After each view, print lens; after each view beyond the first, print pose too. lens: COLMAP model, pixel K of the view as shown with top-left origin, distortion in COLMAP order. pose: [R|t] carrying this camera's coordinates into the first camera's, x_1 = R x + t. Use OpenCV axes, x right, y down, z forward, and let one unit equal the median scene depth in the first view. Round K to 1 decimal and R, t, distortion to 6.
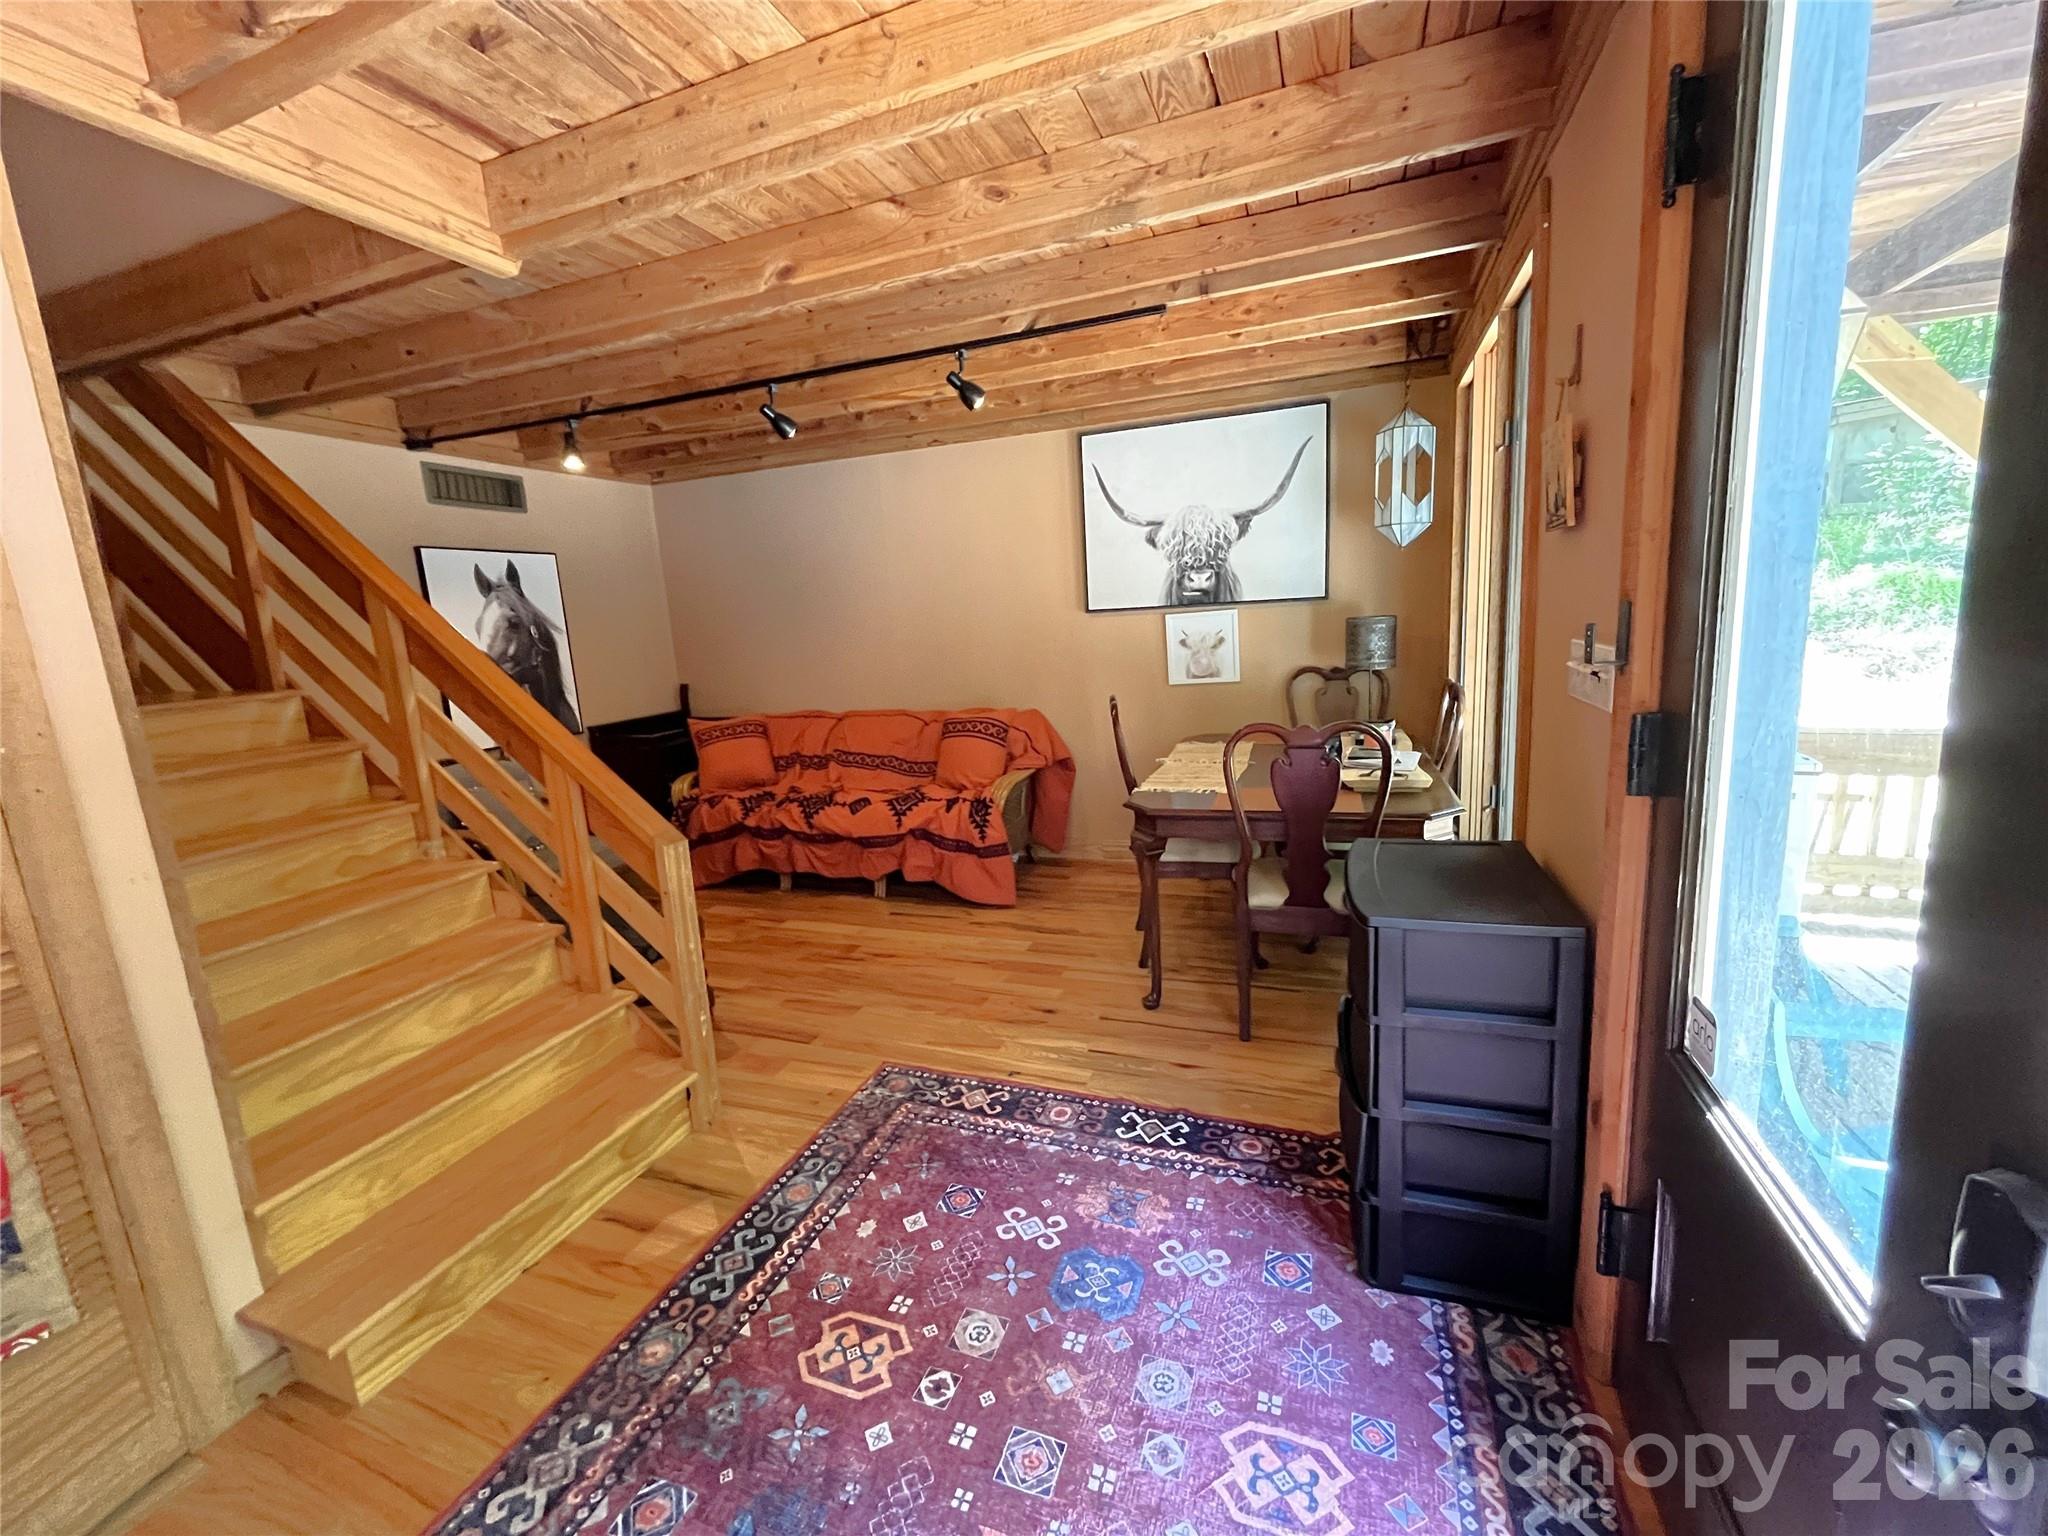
lens RADIAL K [[837.2, 0, 1018.3], [0, 837.2, 770.5], [0, 0, 1]] dist [-0.003475, -0.000363]
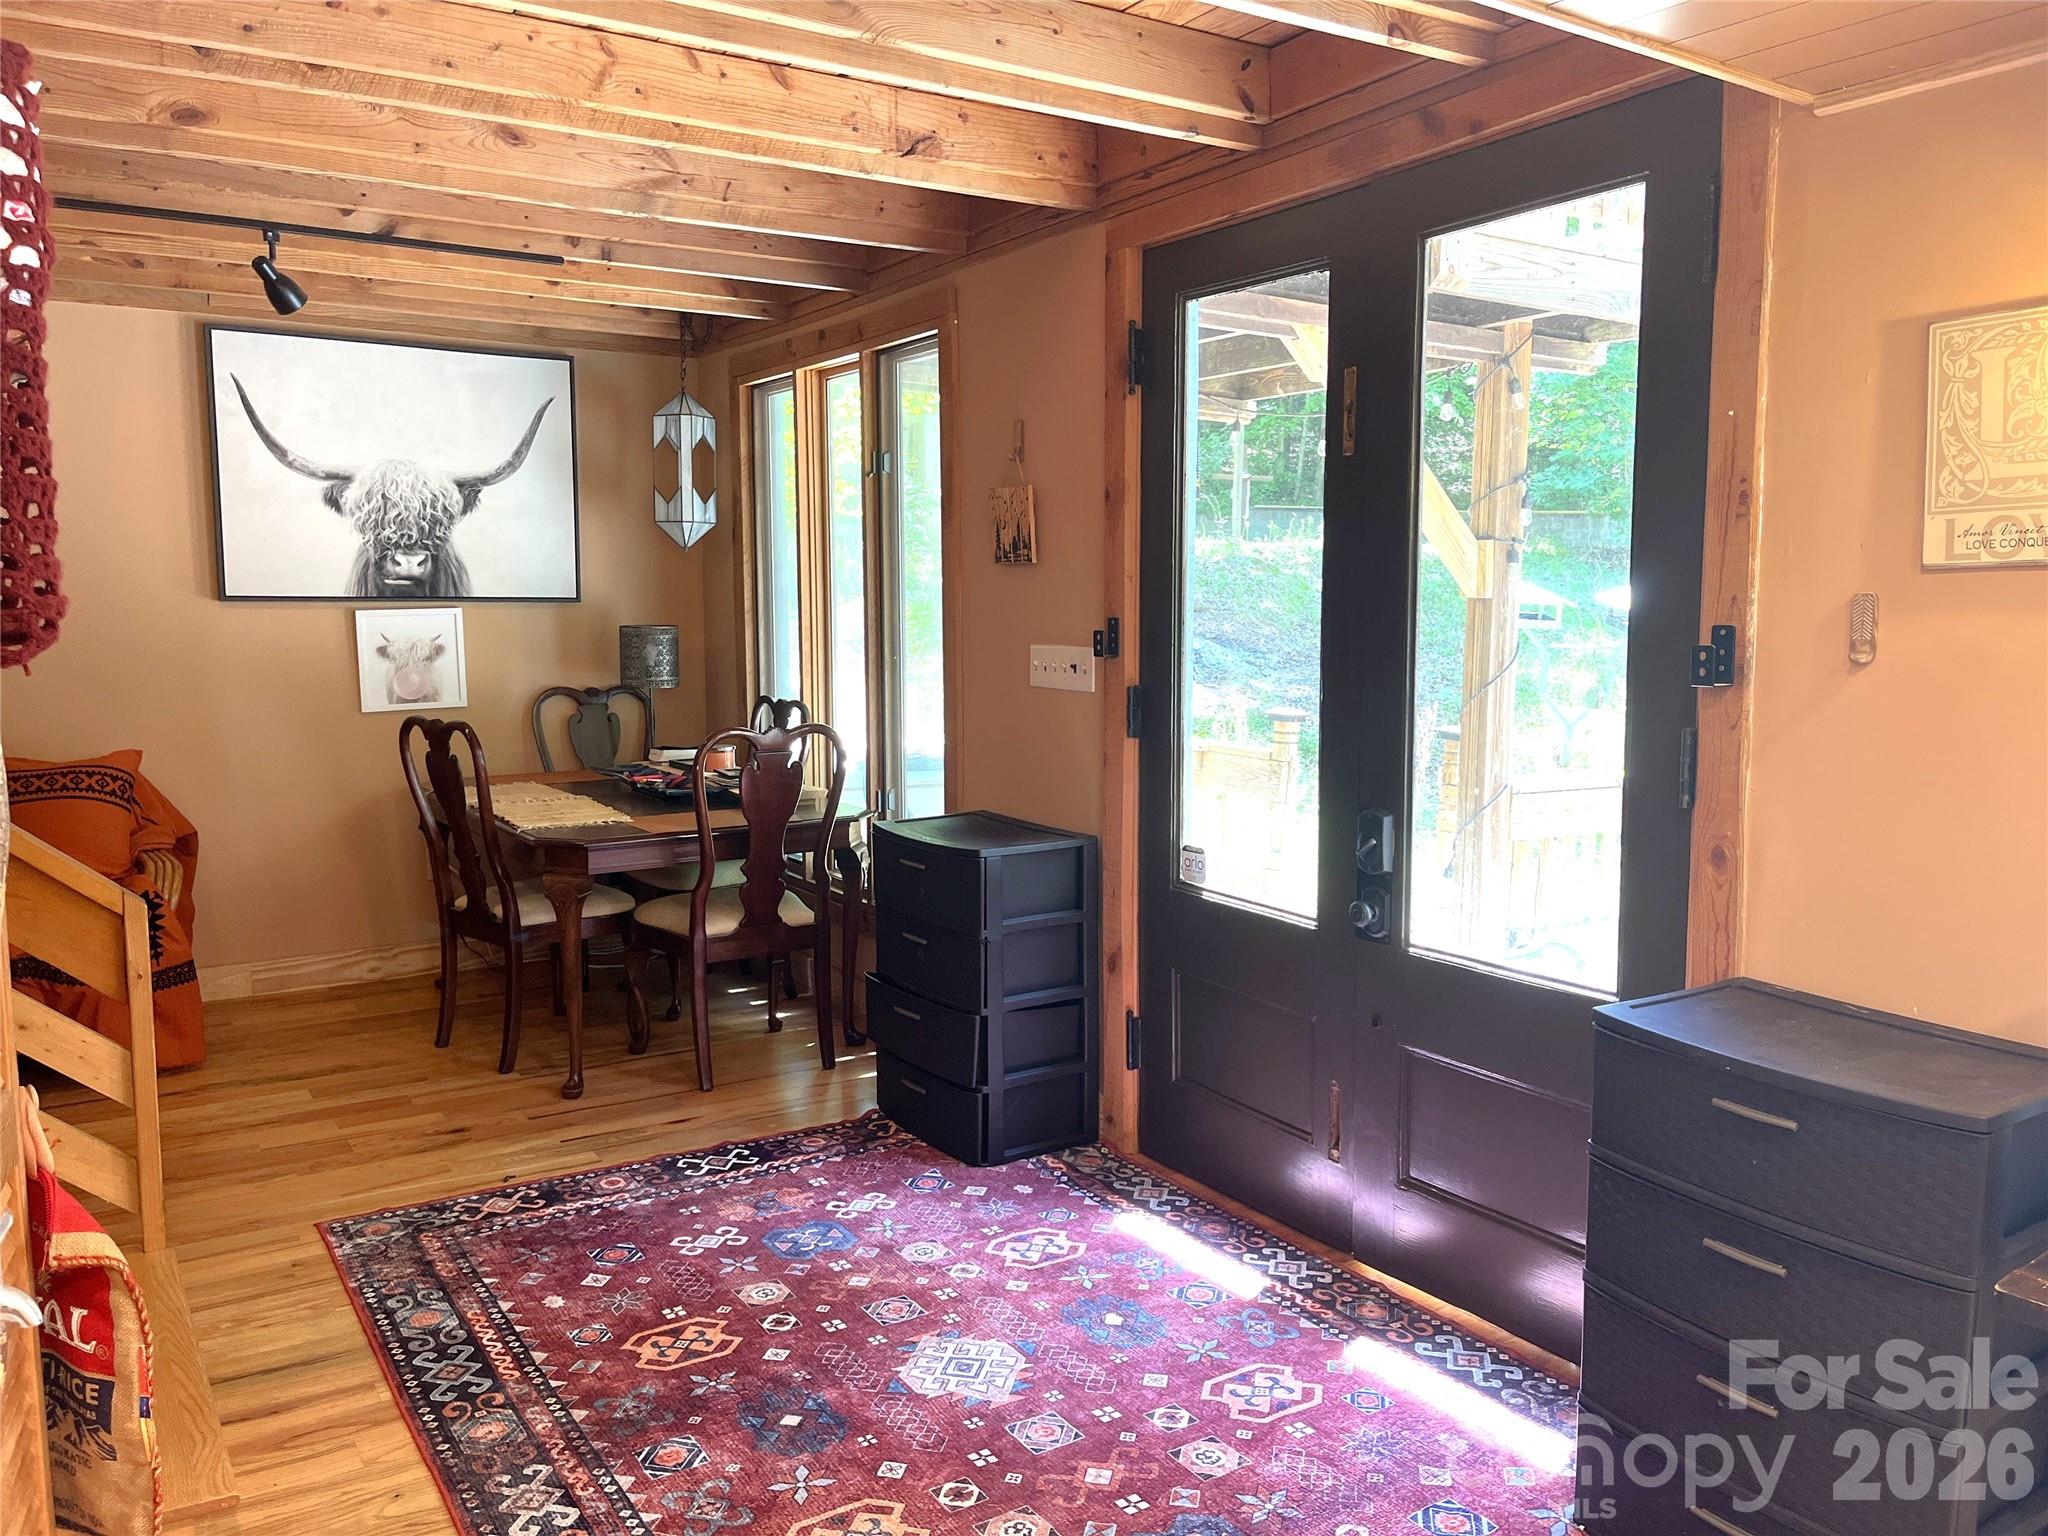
lens RADIAL K [[1558.5, 0, 1029.2], [0, 1558.5, 761.7], [0, 0, 1]] dist [0.042952, -0.051887]
pose [[0.593250, -0.023838, 0.804665, -1.061217], [0.109253, 0.992698, -0.051140, 0.124338], [-0.797570, 0.118251, 0.591523, -0.359627]]
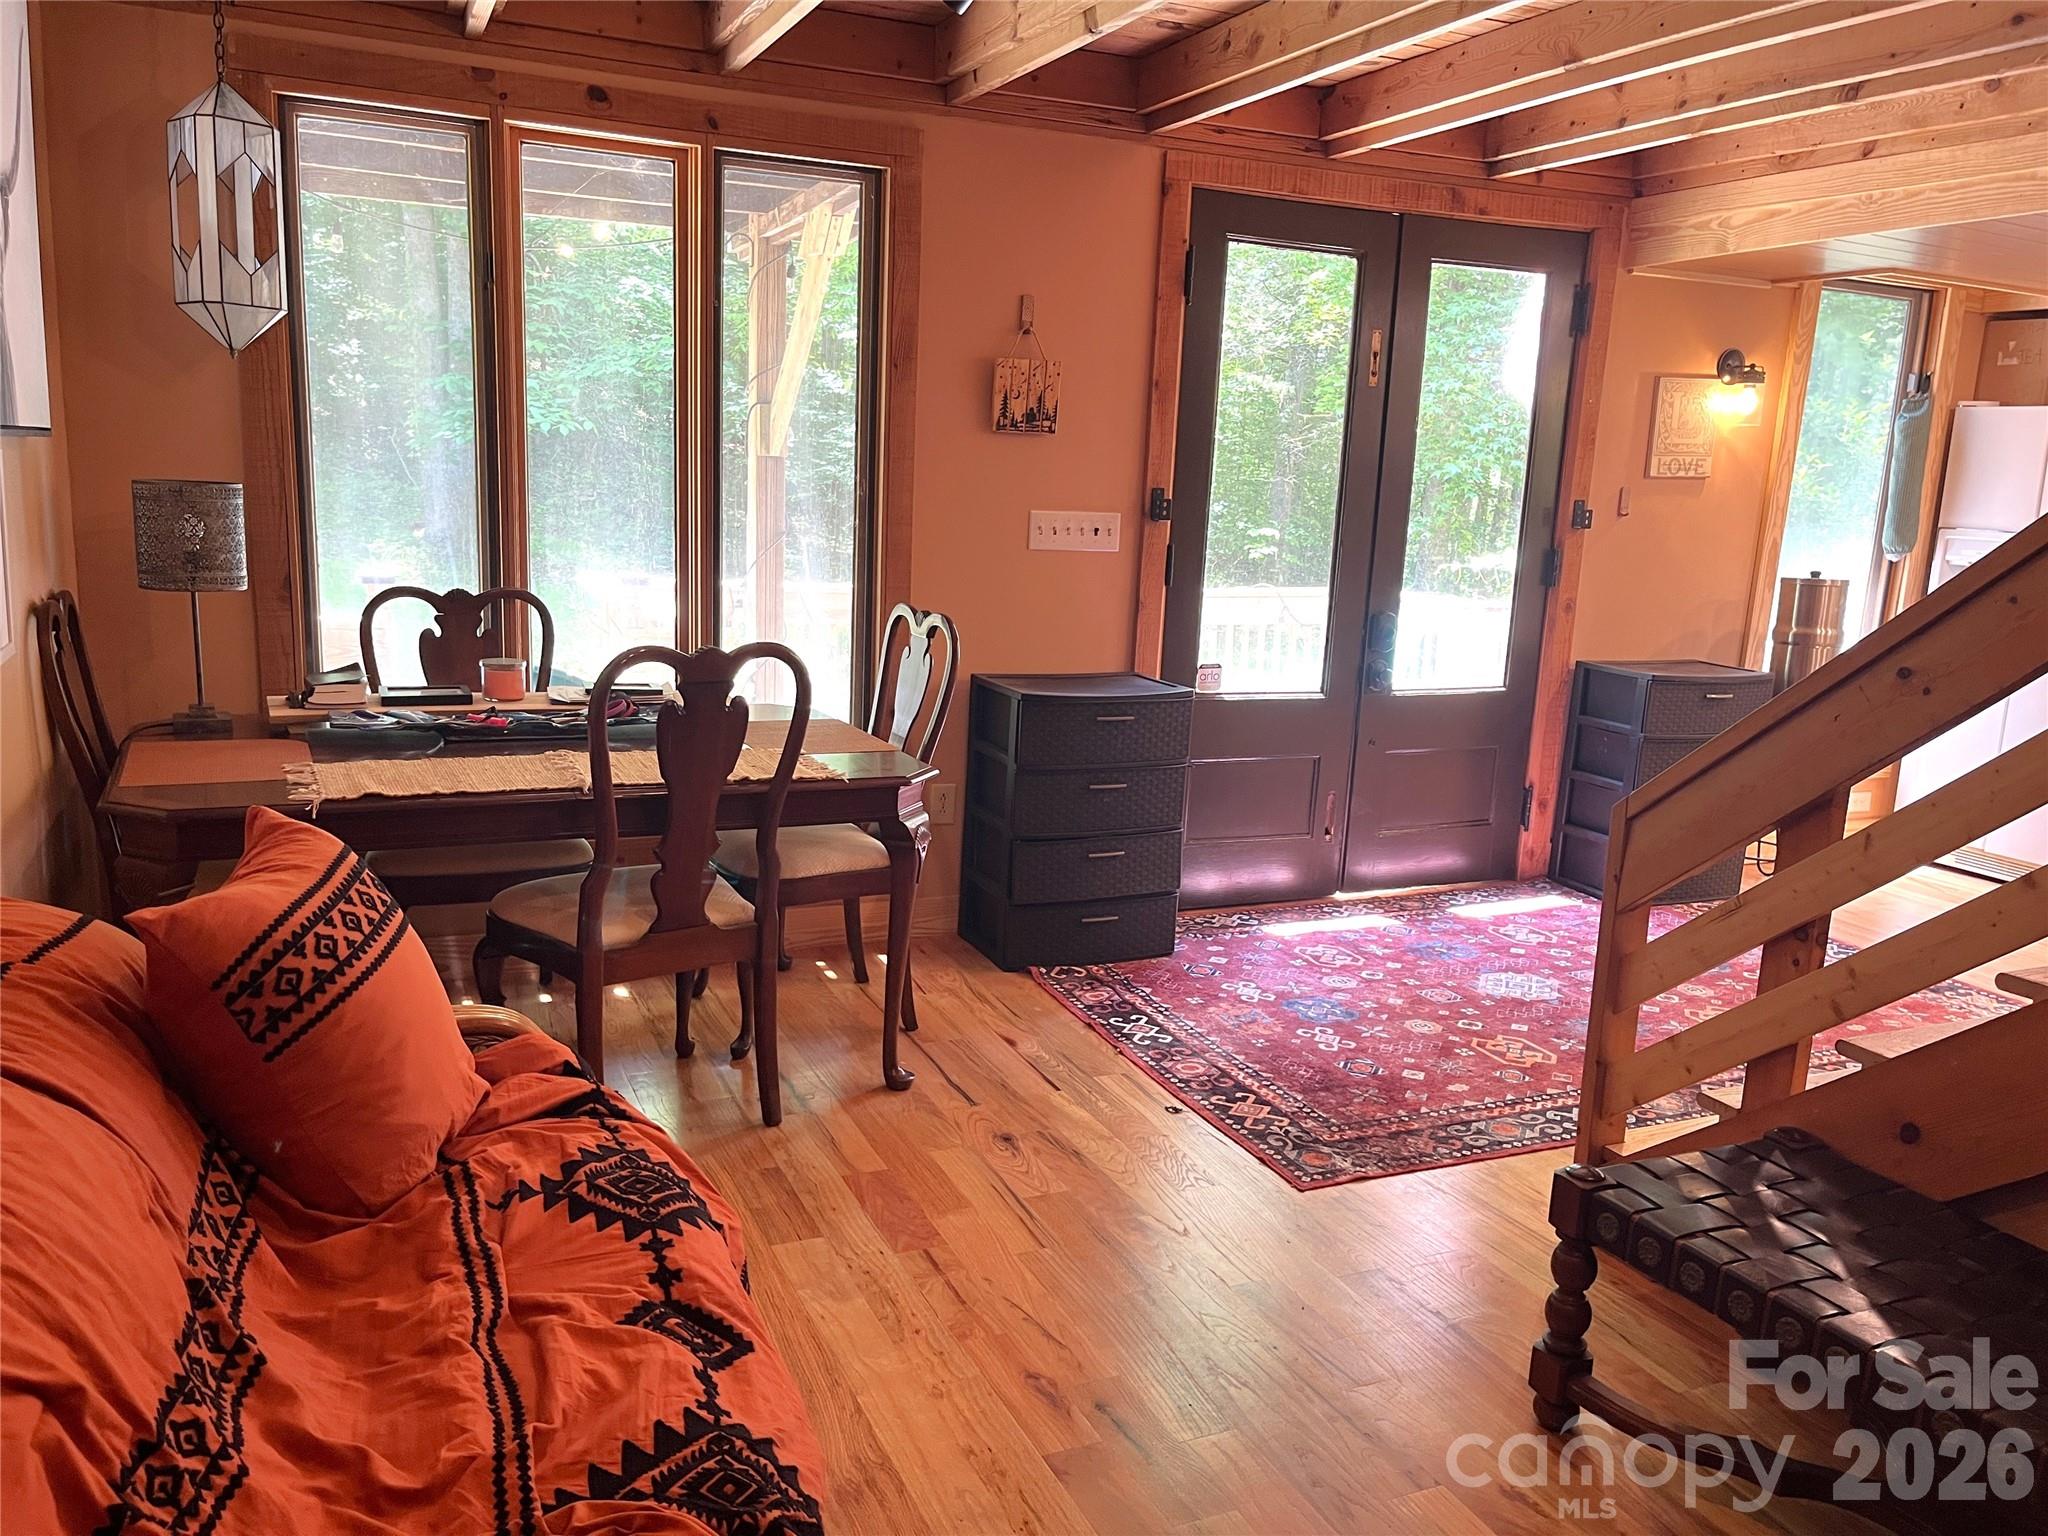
lens RADIAL K [[1558.5, 0, 1011.0], [0, 1558.5, 768.7], [0, 0, 1]] dist [0.042952, -0.051887]
pose [[-0.702755, -0.107312, 0.703292, -0.992251], [0.130139, 0.952487, 0.275375, -0.373427], [-0.699428, 0.285047, -0.655399, 2.282484]]
